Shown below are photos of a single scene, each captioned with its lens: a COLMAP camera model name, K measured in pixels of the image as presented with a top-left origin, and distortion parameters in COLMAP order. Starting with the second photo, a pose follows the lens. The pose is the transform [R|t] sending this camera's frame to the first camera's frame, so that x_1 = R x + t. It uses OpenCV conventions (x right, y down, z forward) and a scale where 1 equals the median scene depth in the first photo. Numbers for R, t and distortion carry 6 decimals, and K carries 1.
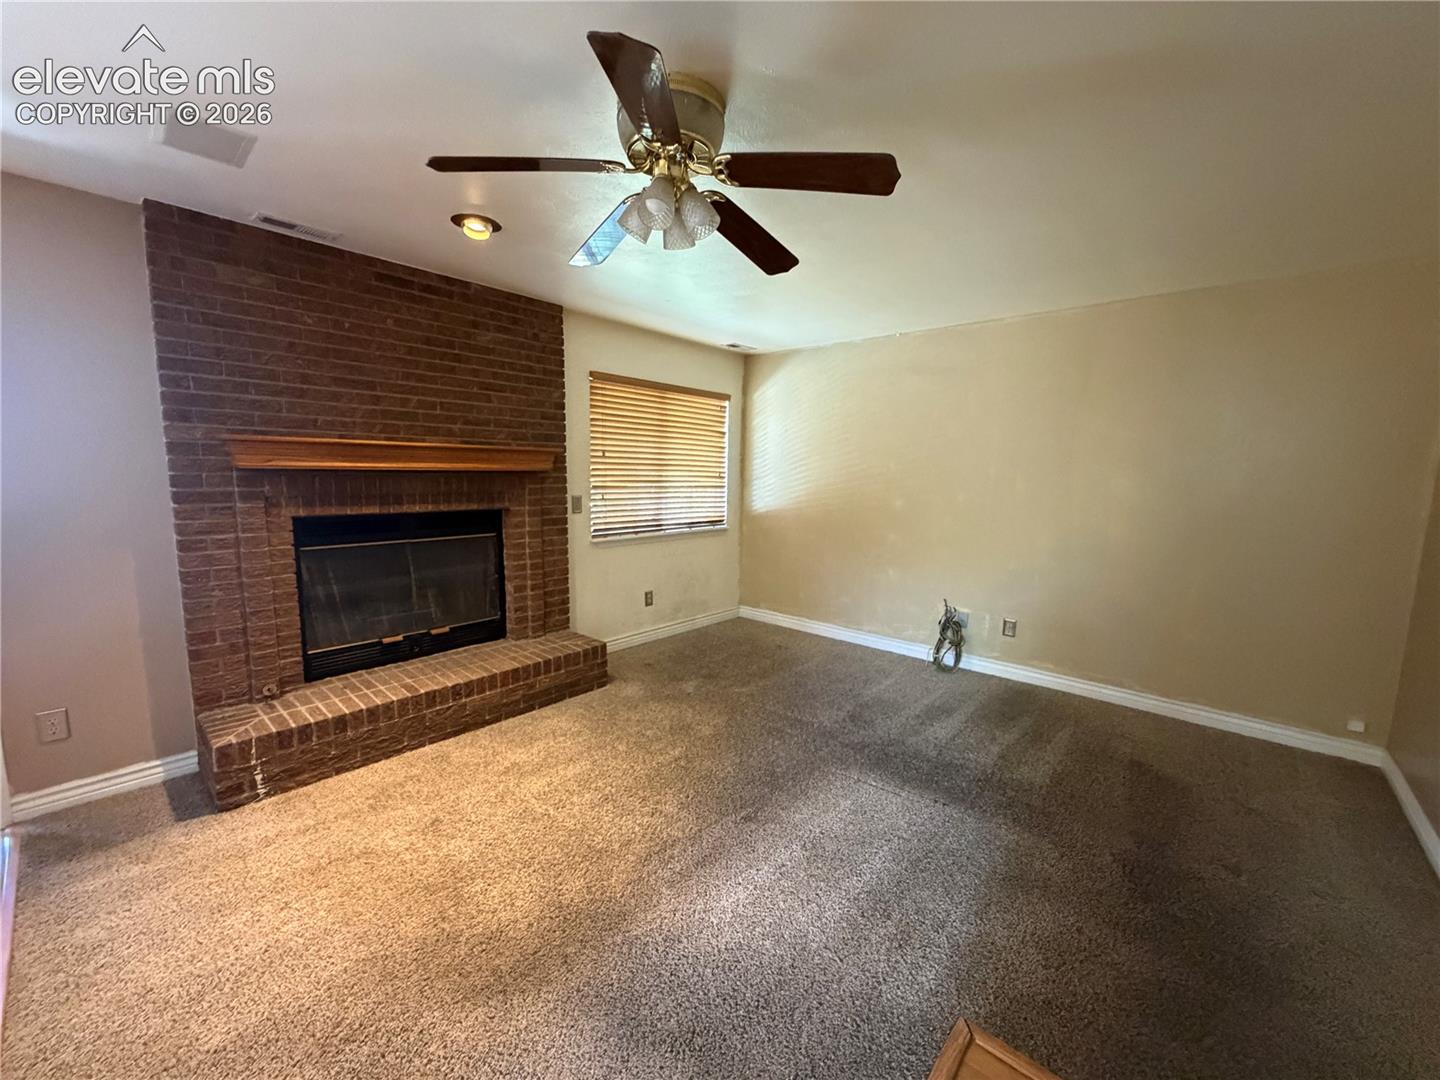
lens RADIAL K [[577.8, 0, 717.8], [0, 577.8, 543.7], [0, 0, 1]] dist [0.001591, -0.001054]
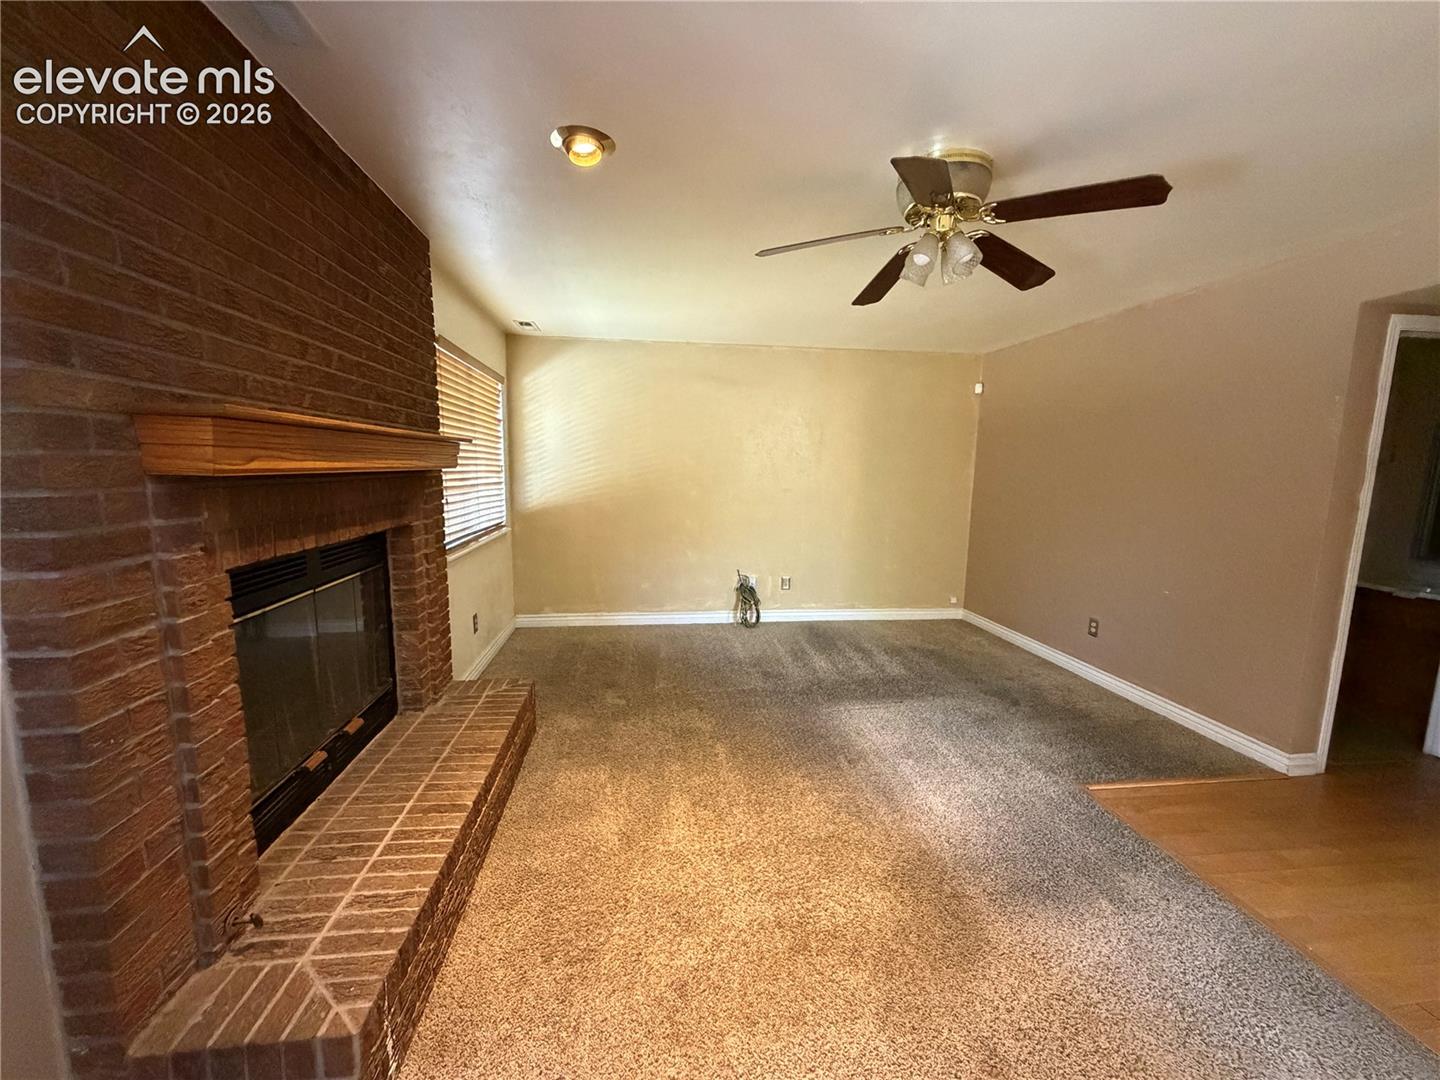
lens RADIAL K [[577.8, 0, 717.6], [0, 577.8, 541.9], [0, 0, 1]] dist [0.001591, -0.001054]
pose [[0.654919, -0.106496, 0.748157, -0.679616], [0.092303, 0.993881, 0.060673, -0.050868], [-0.750040, 0.029321, 0.660742, 0.285234]]
